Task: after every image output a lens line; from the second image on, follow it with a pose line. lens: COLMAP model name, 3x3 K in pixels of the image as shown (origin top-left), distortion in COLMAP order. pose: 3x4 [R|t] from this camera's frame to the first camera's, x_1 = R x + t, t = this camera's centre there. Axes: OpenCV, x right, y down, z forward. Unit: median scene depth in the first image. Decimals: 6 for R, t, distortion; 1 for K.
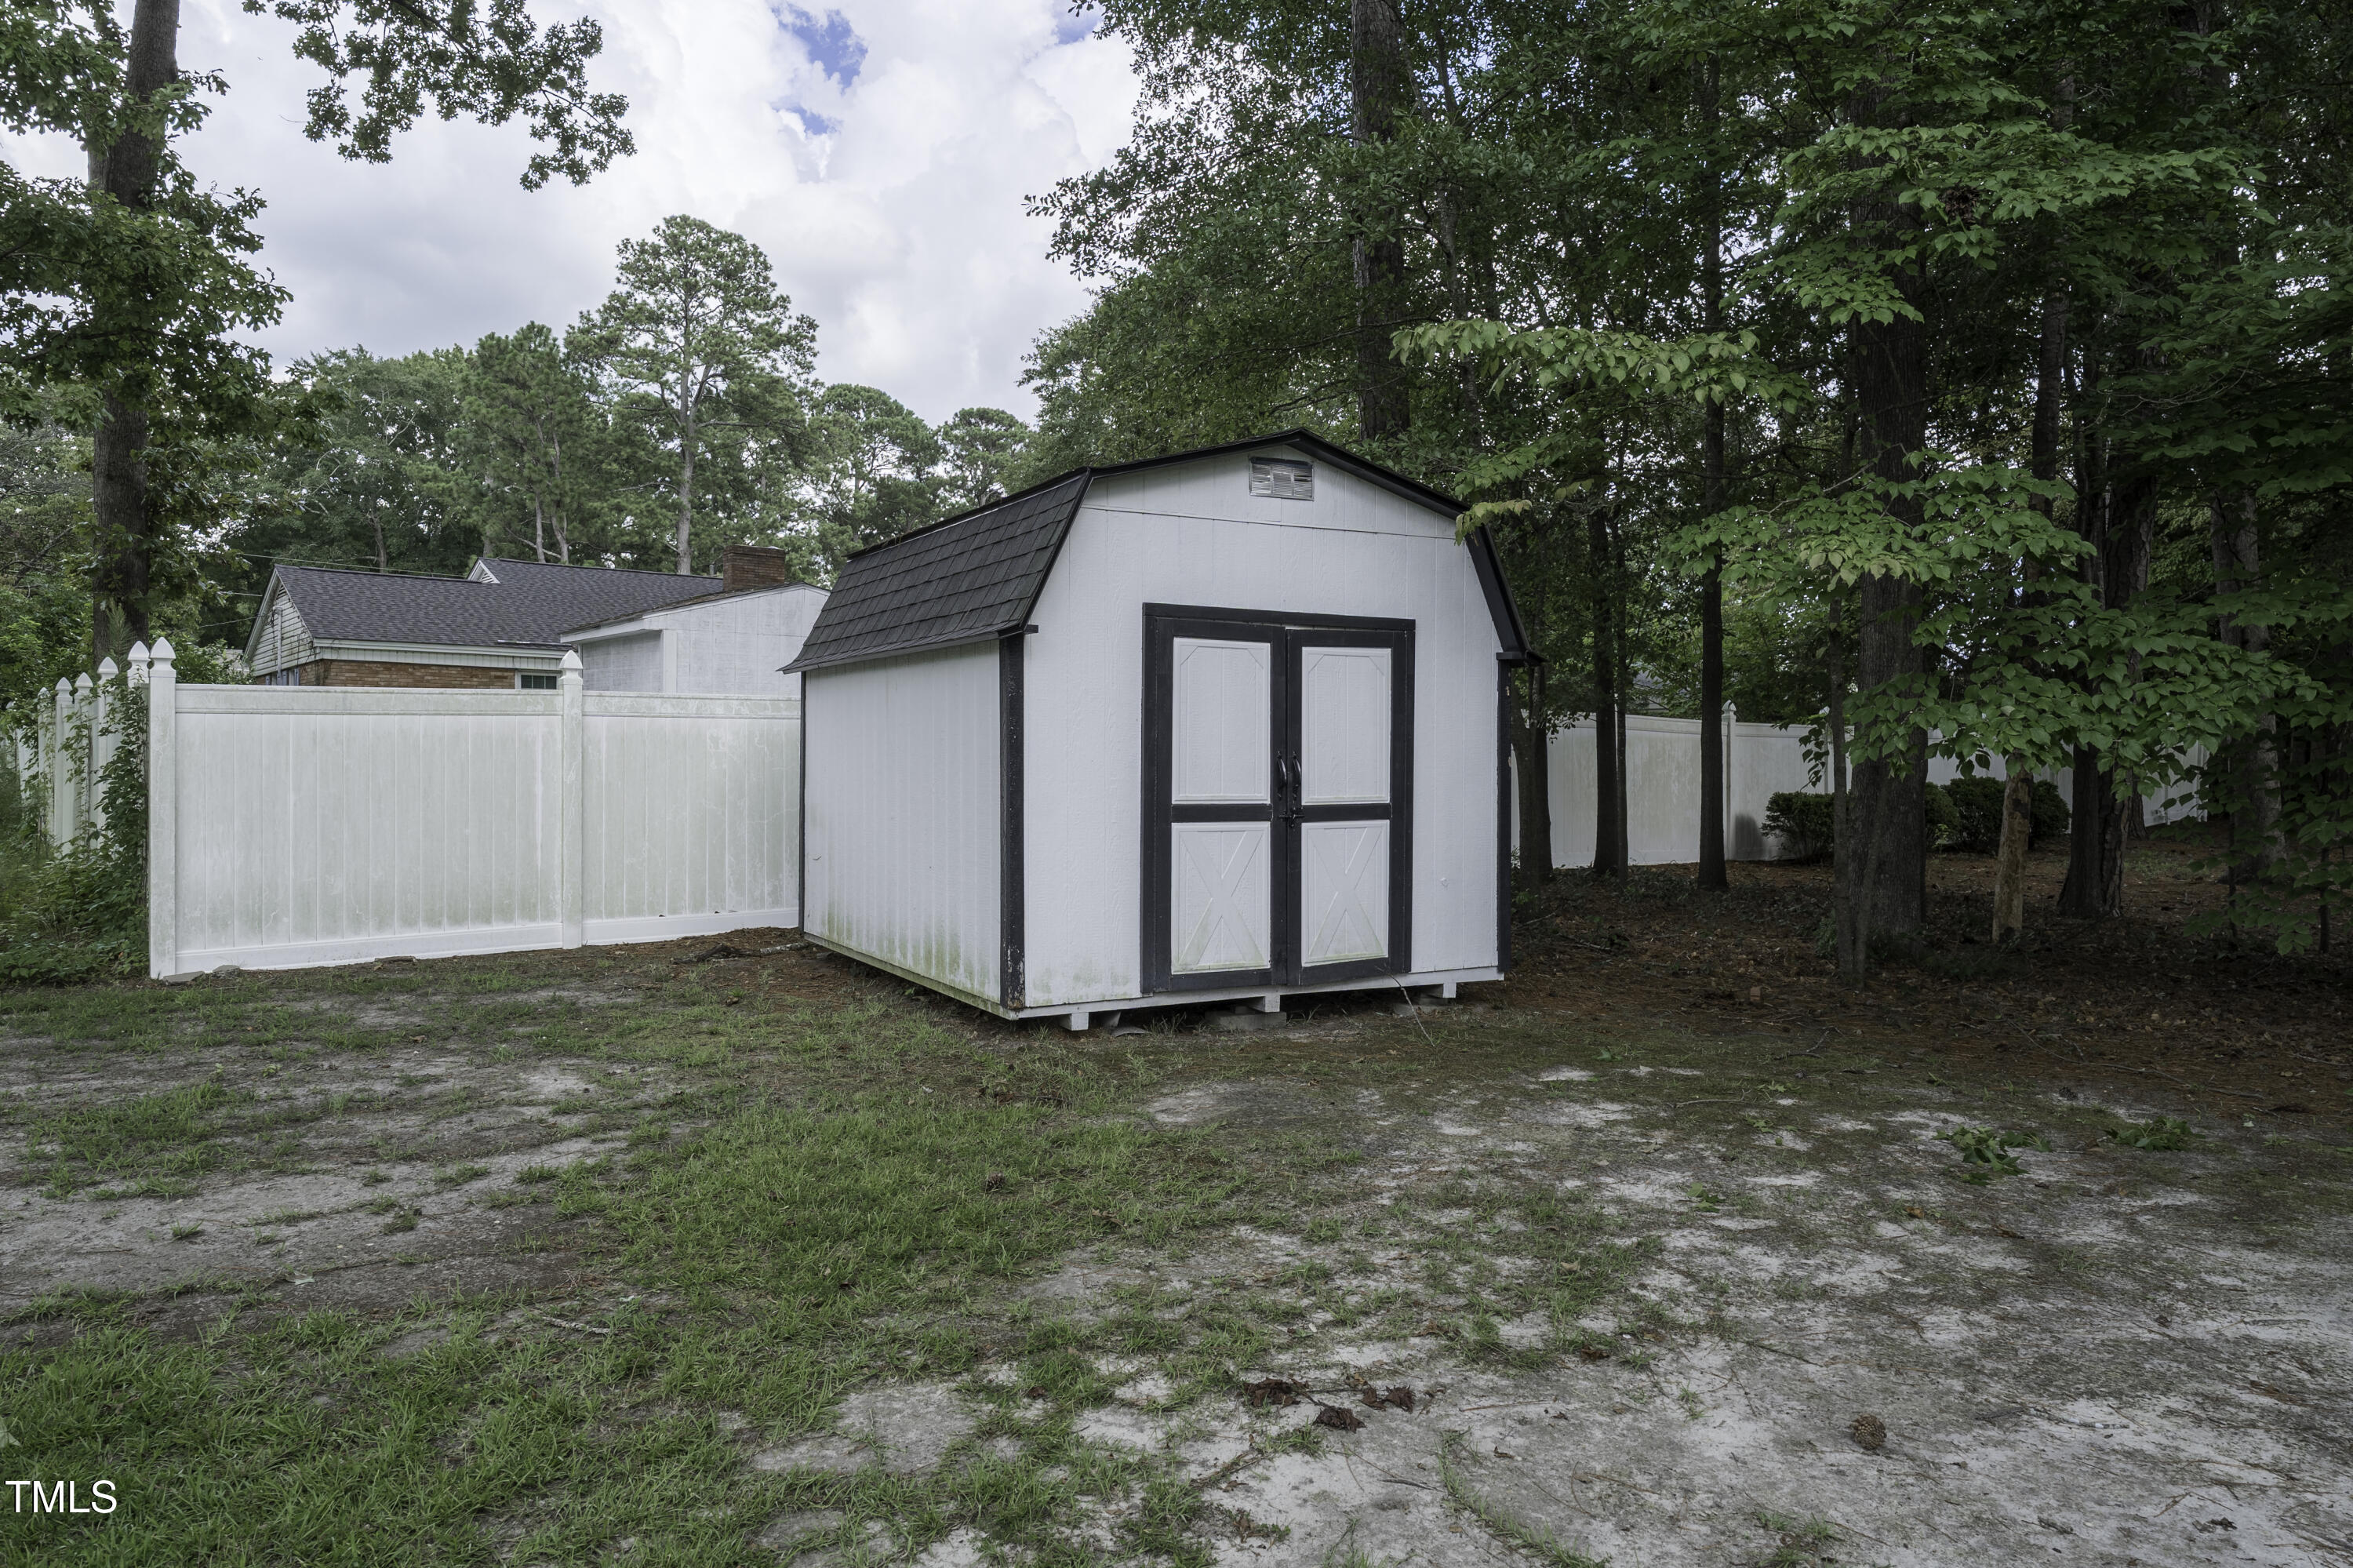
lens RADIAL K [[1520.4, 0, 1171.6], [0, 1520.4, 777.9], [0, 0, 1]] dist [-0.001207, 0.000169]
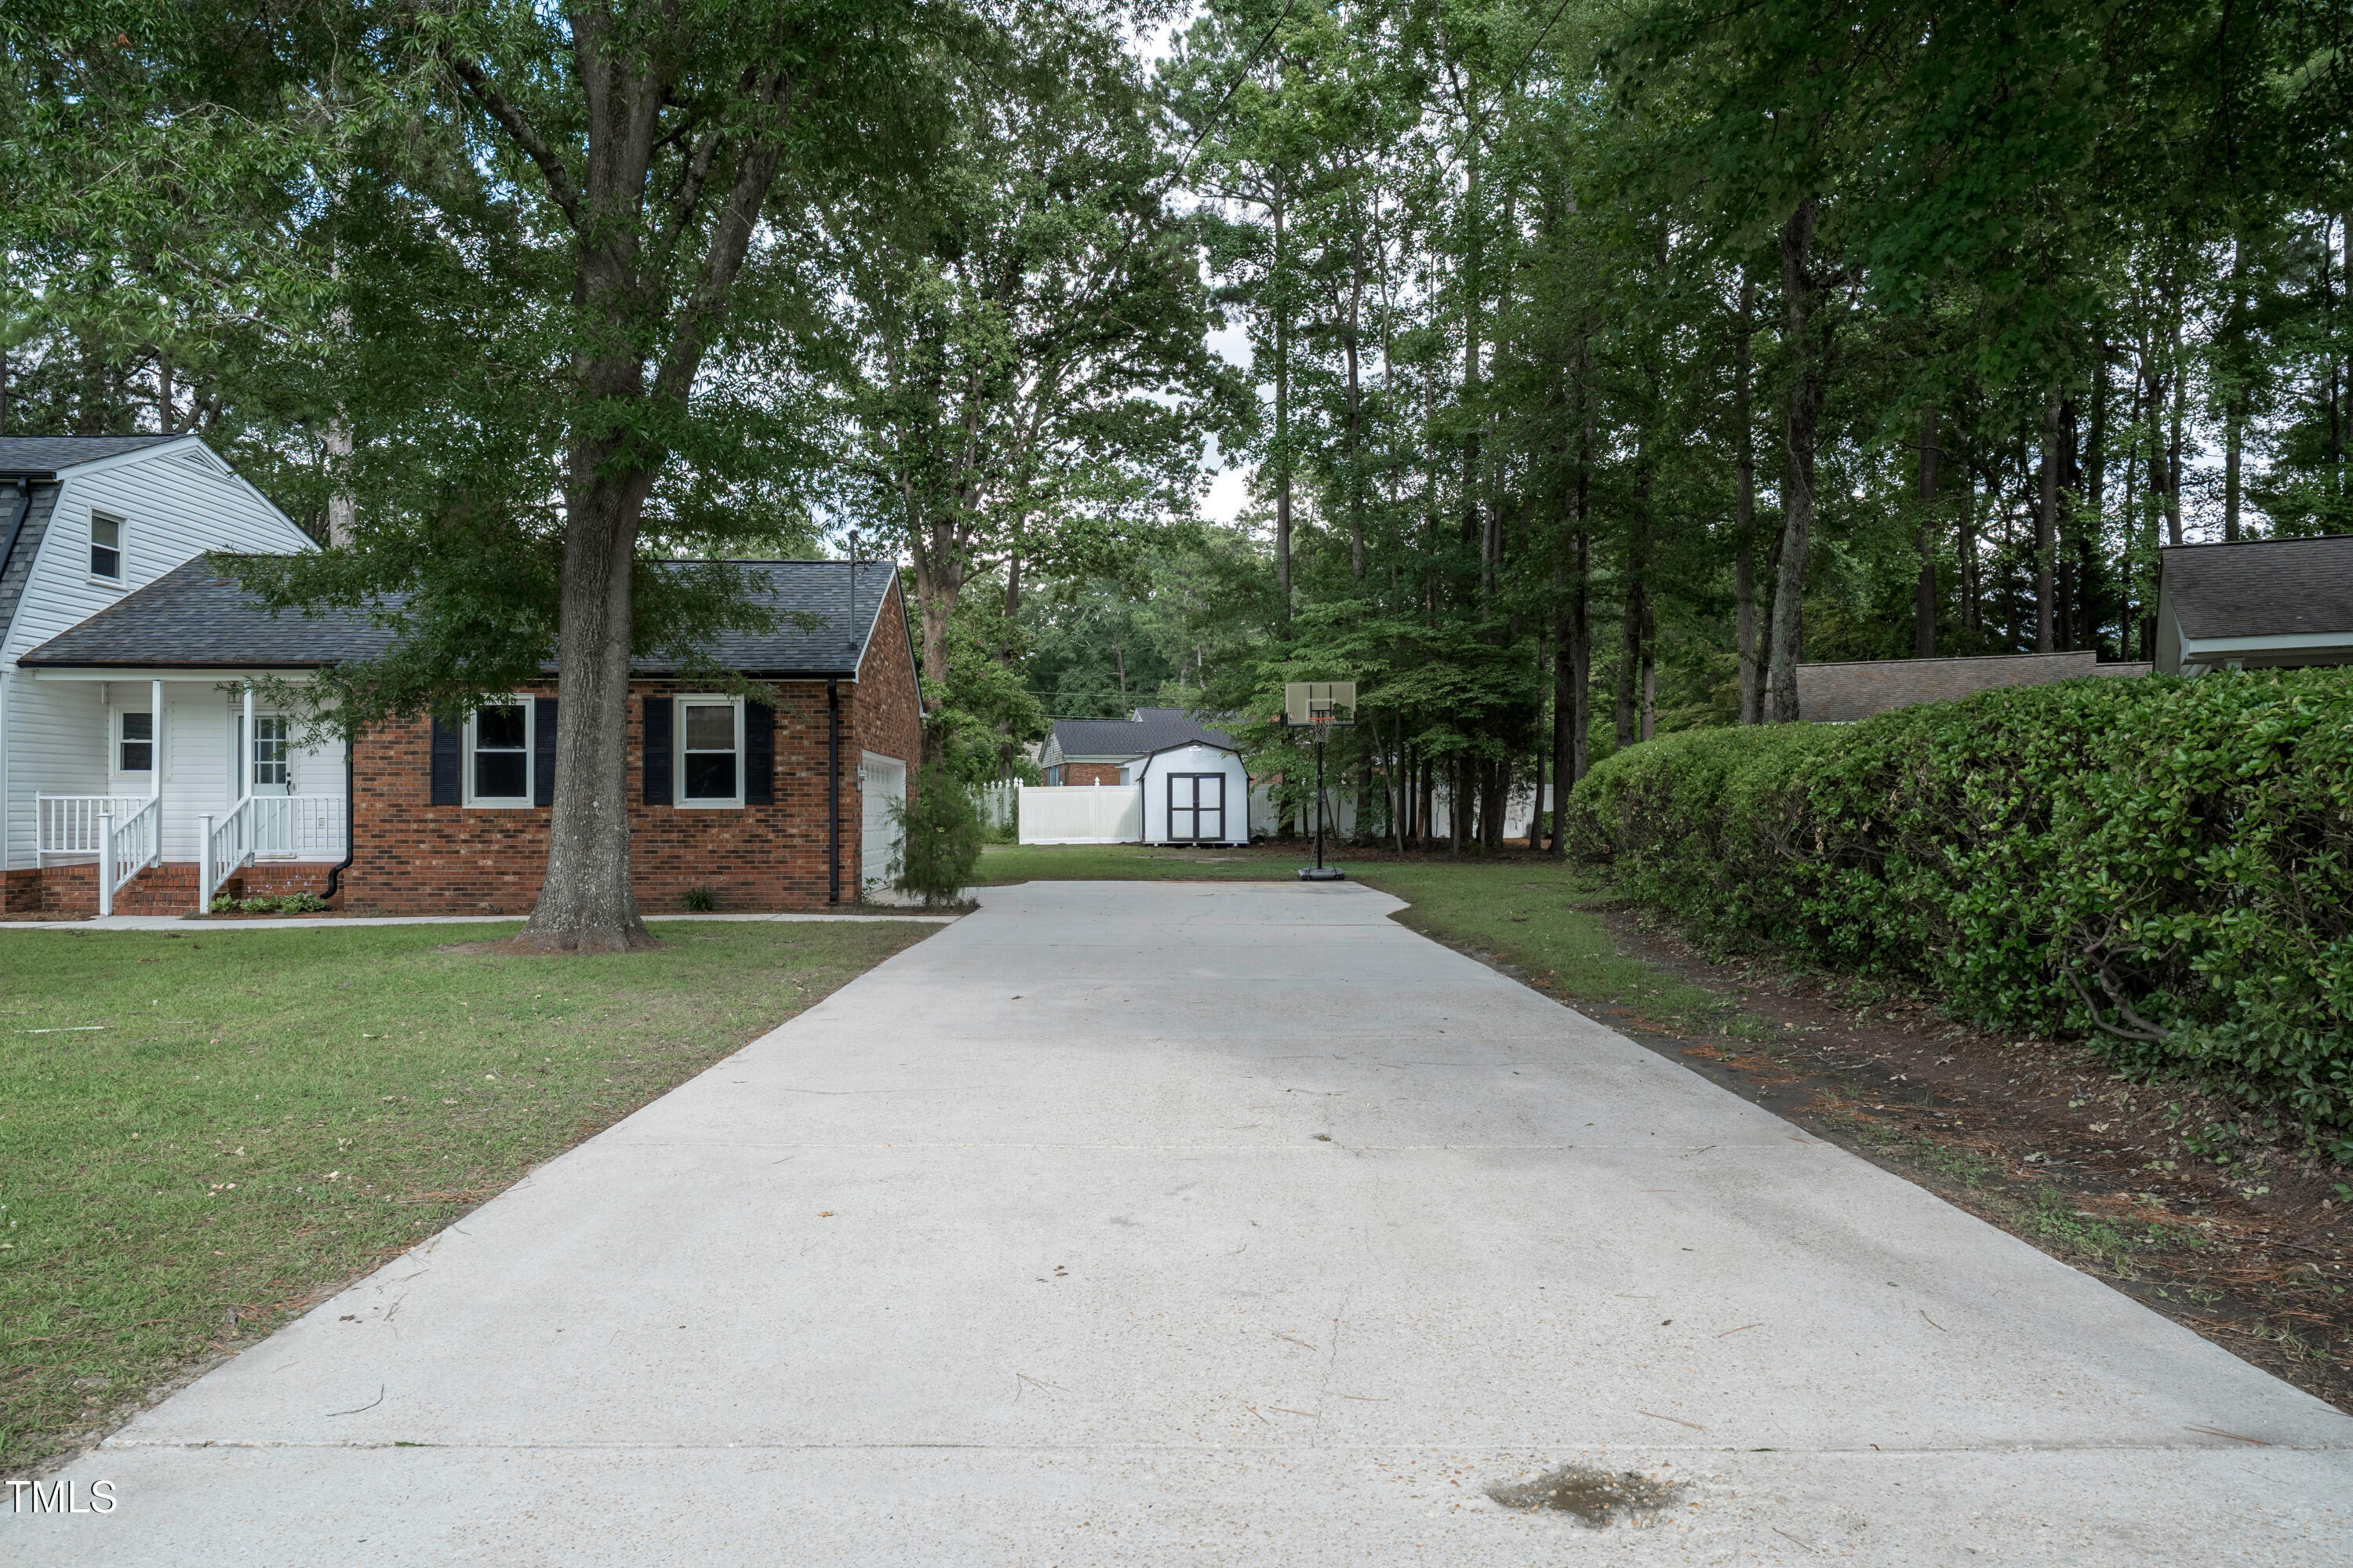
lens RADIAL K [[1624.4, 0, 1176.5], [0, 1624.4, 789.6], [0, 0, 1]] dist [0.007122, 0.009478]
pose [[0.891436, -0.015101, -0.452894, 2.590384], [0.005122, 0.999717, -0.023252, 0.086590], [0.453117, 0.018408, 0.891261, -4.126061]]
